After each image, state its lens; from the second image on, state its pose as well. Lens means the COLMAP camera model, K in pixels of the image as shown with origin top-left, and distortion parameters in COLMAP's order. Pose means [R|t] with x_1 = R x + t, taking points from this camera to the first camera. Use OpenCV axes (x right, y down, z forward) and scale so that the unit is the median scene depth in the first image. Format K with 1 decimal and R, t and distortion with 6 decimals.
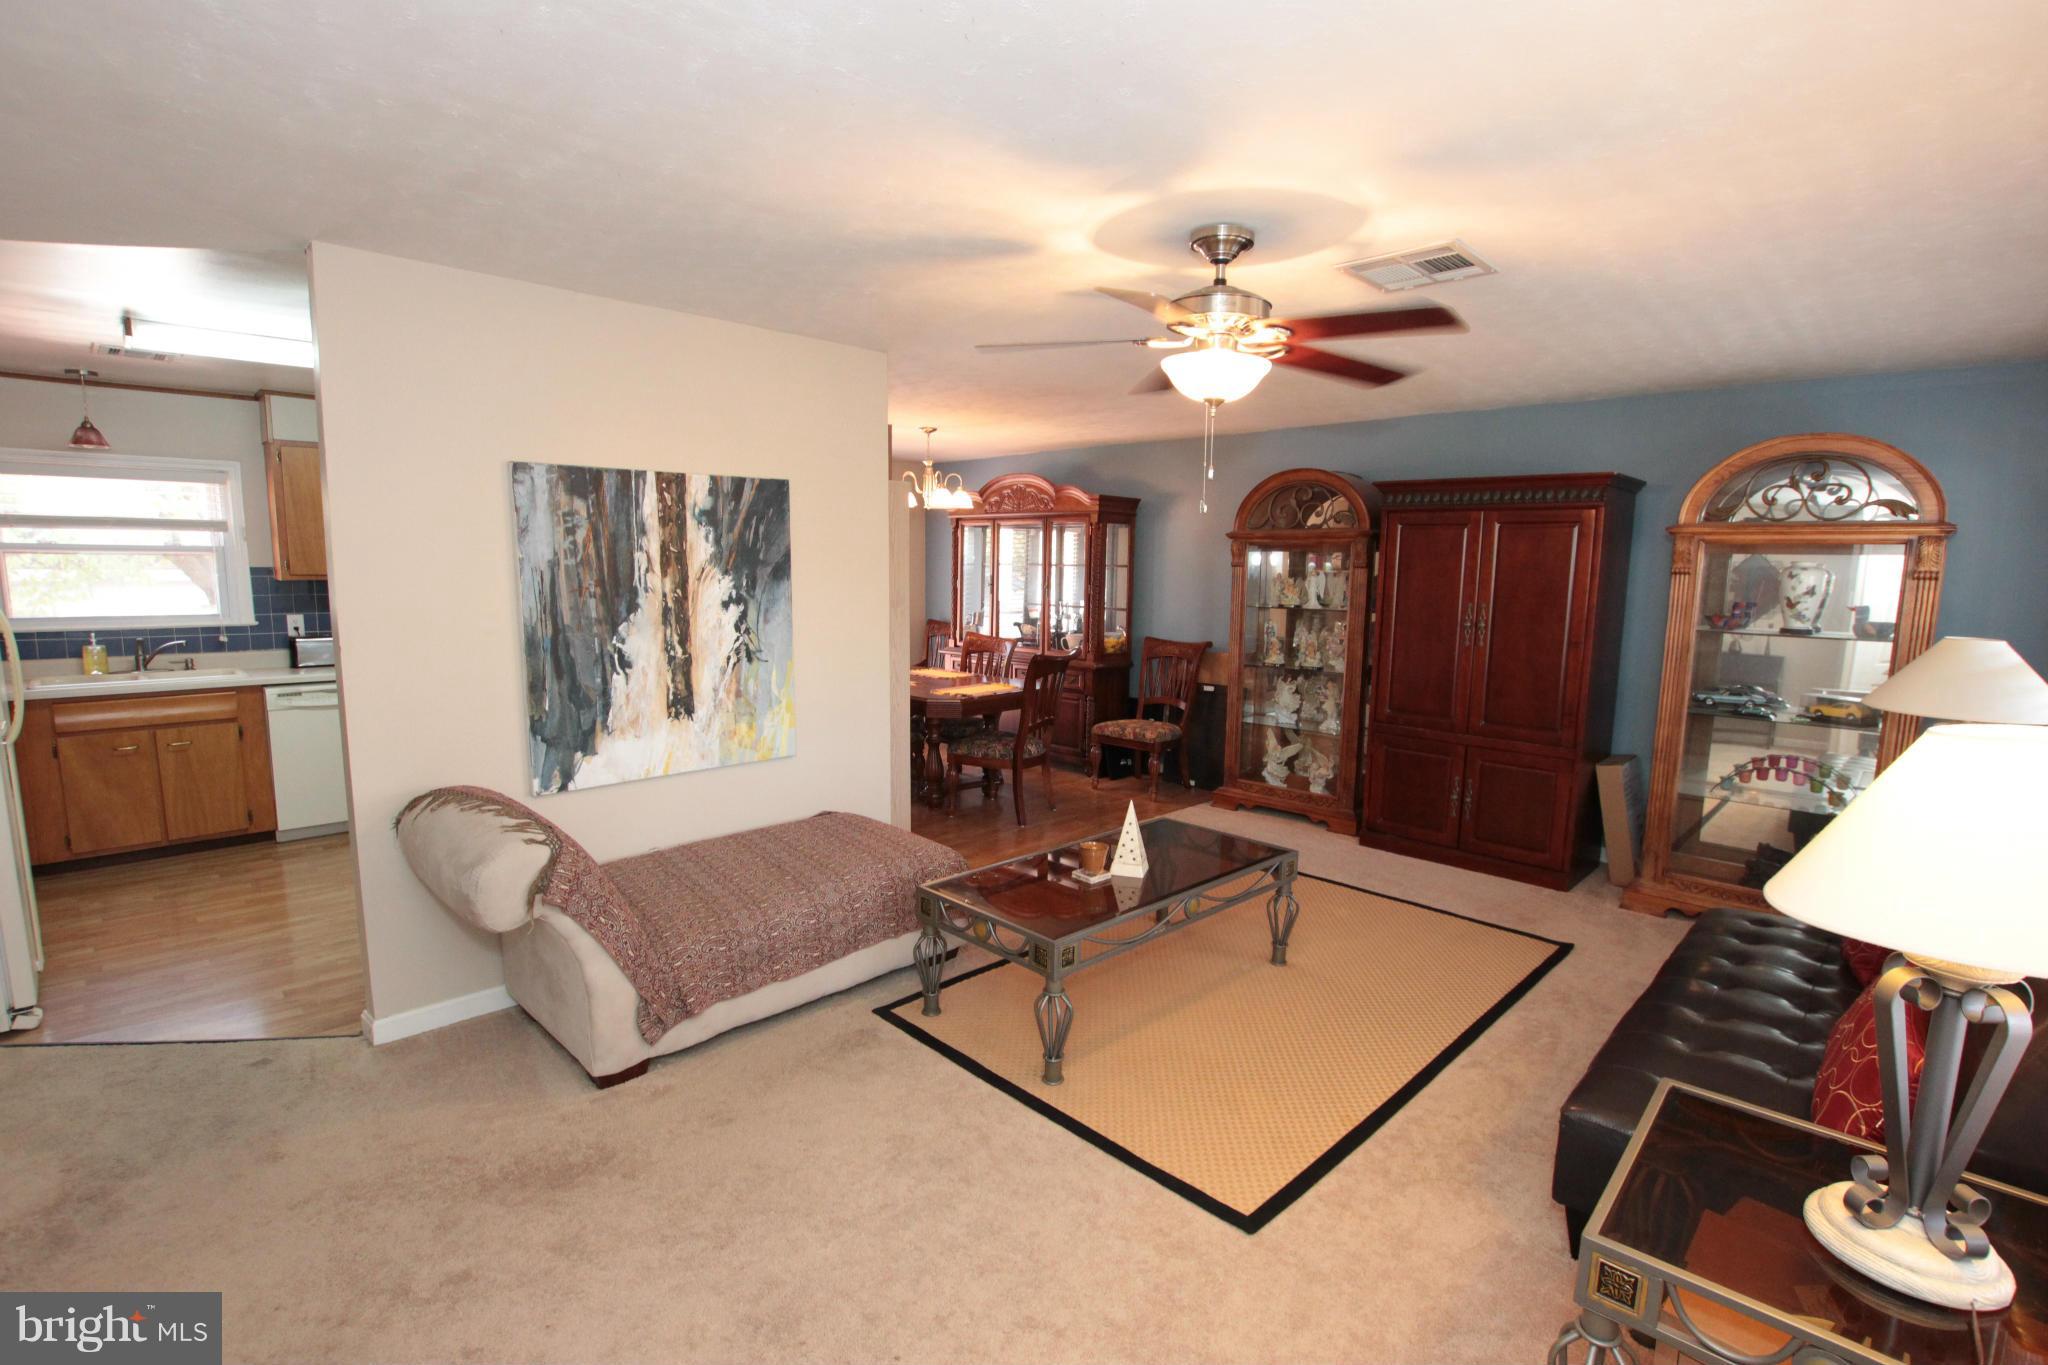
lens RADIAL K [[963.4, 0, 1007.9], [0, 963.4, 691.8], [0, 0, 1]] dist [-0.036527, 0.005942]
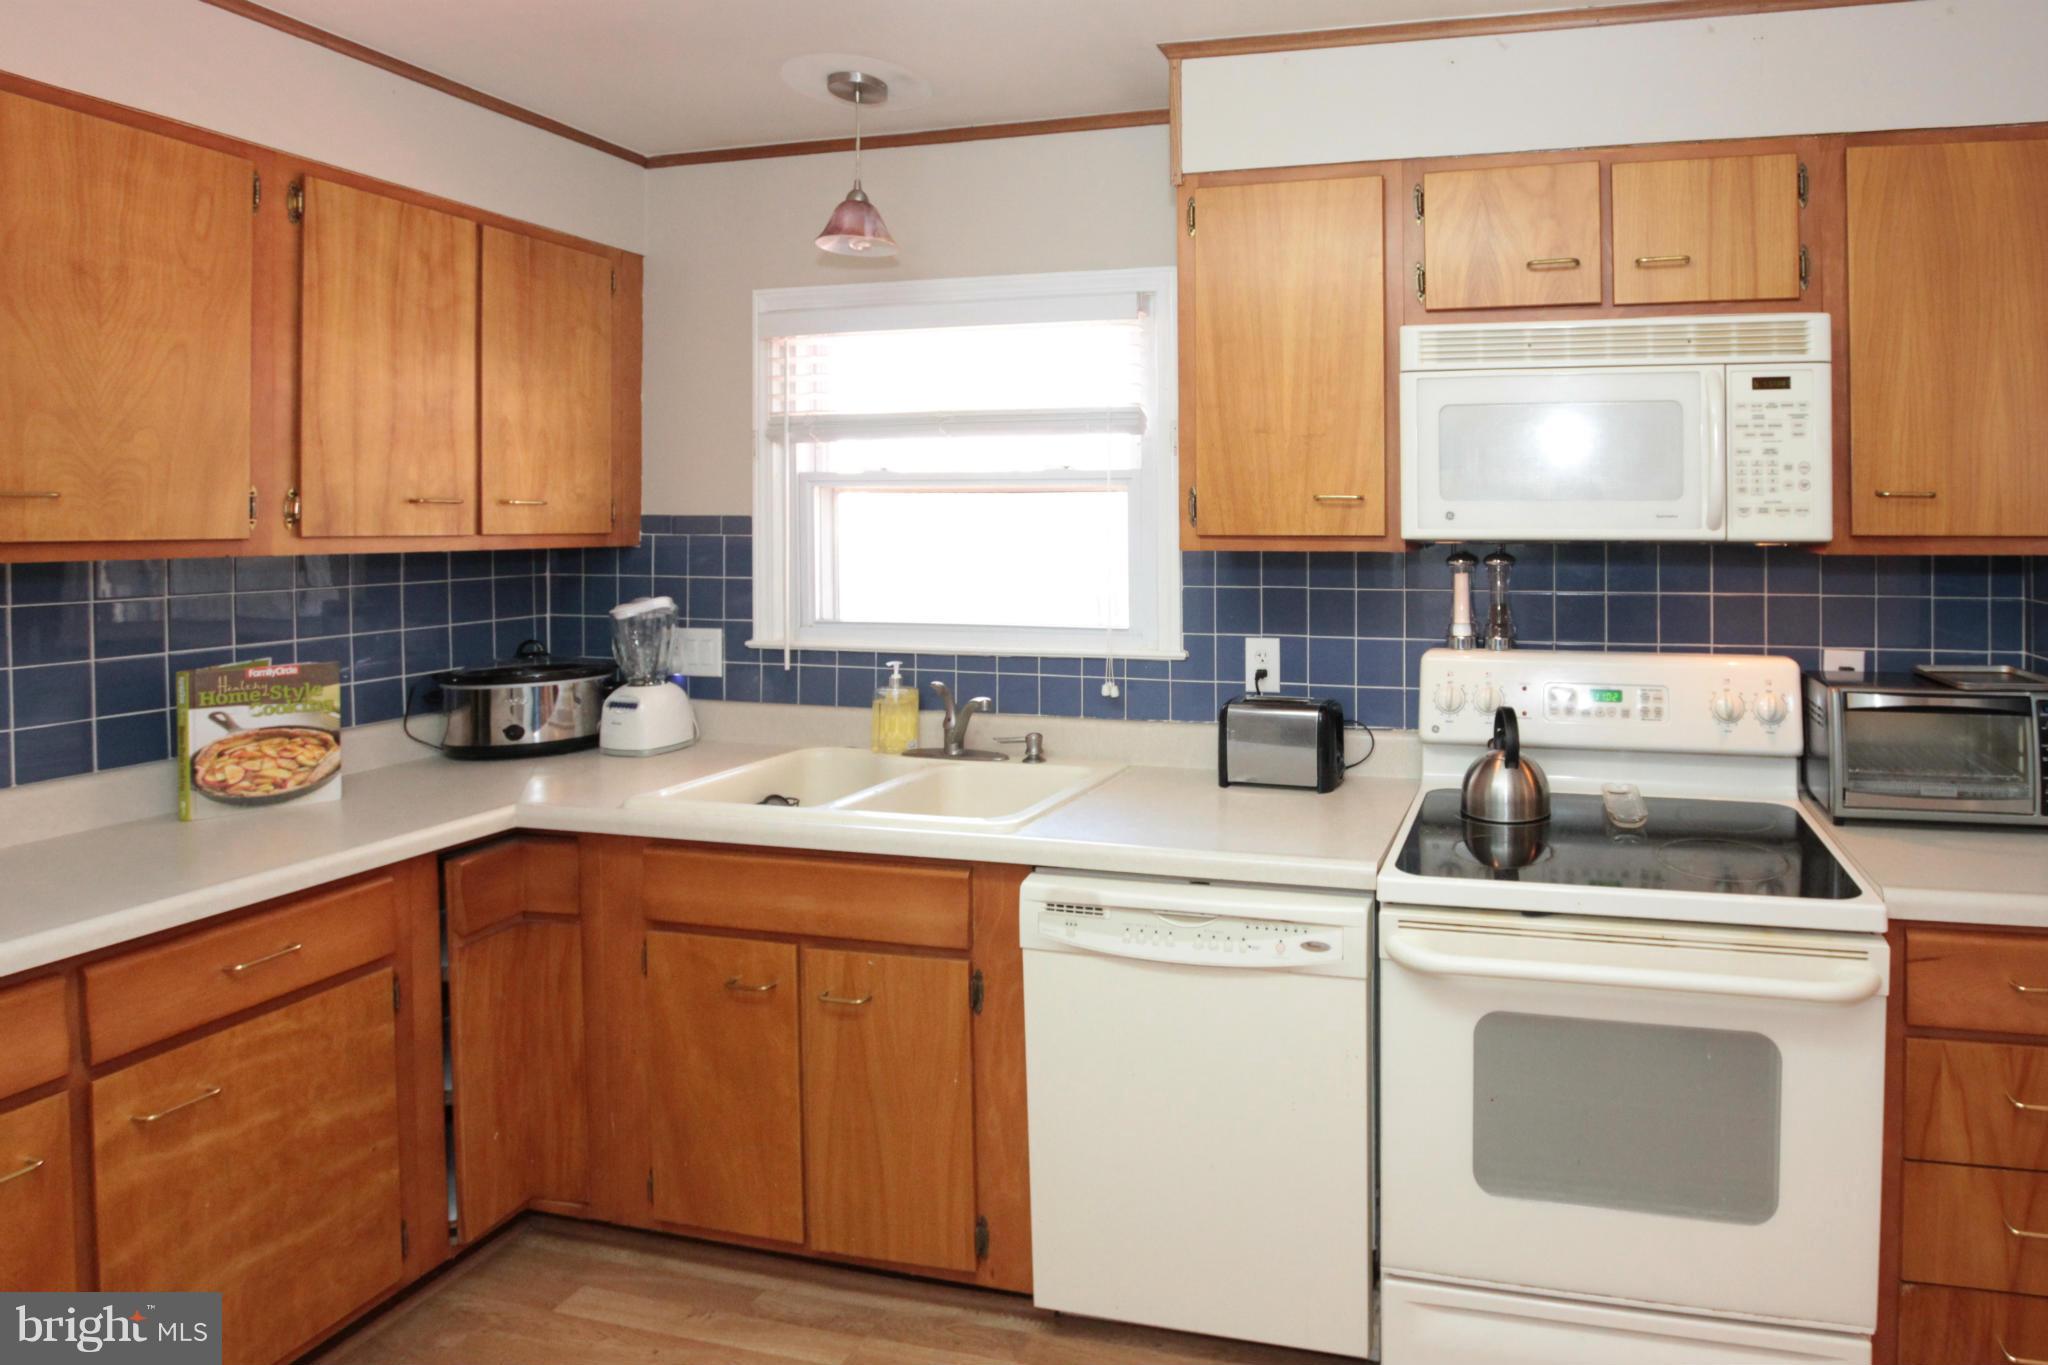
lens RADIAL K [[1074.7, 0, 1373.7], [0, 1074.7, 528.1], [0, 0, 1]] dist [-0.026984, 0.002079]
pose [[0.596665, -0.013963, -0.802369, -0.605209], [-0.102237, 0.990379, -0.093261, -0.146716], [0.795951, 0.137677, 0.589497, 1.254487]]
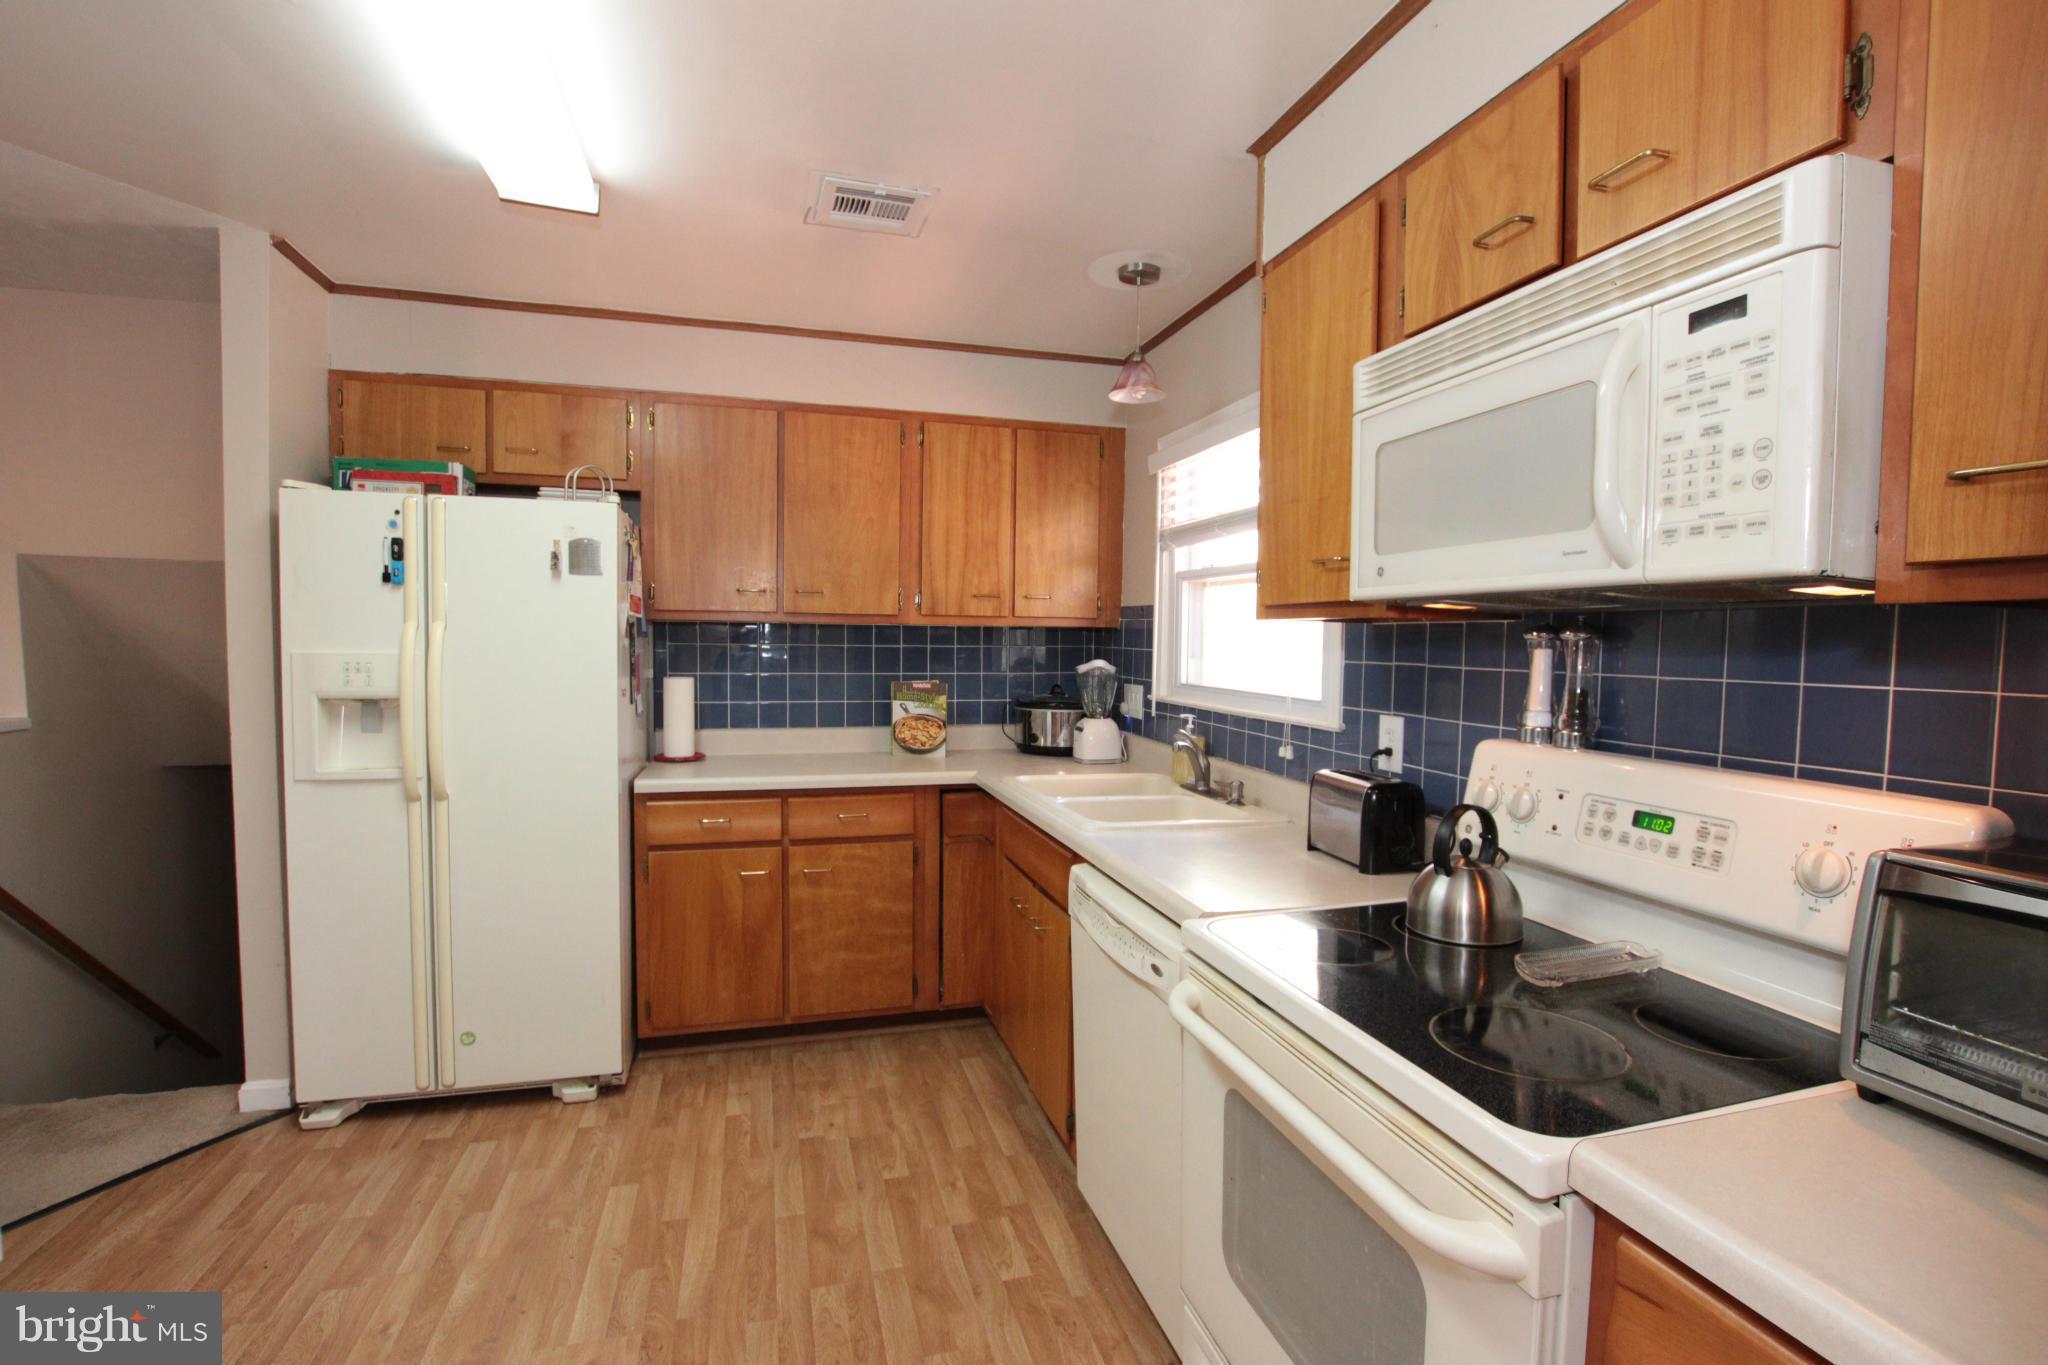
lens RADIAL K [[963.4, 0, 992.7], [0, 963.4, 707.1], [0, 0, 1]] dist [-0.036527, 0.005942]
pose [[-0.470731, 0.038418, -0.881440, -0.559522], [-0.148980, 0.981244, 0.122330, -0.175728], [0.869608, 0.188902, -0.456178, 1.683169]]
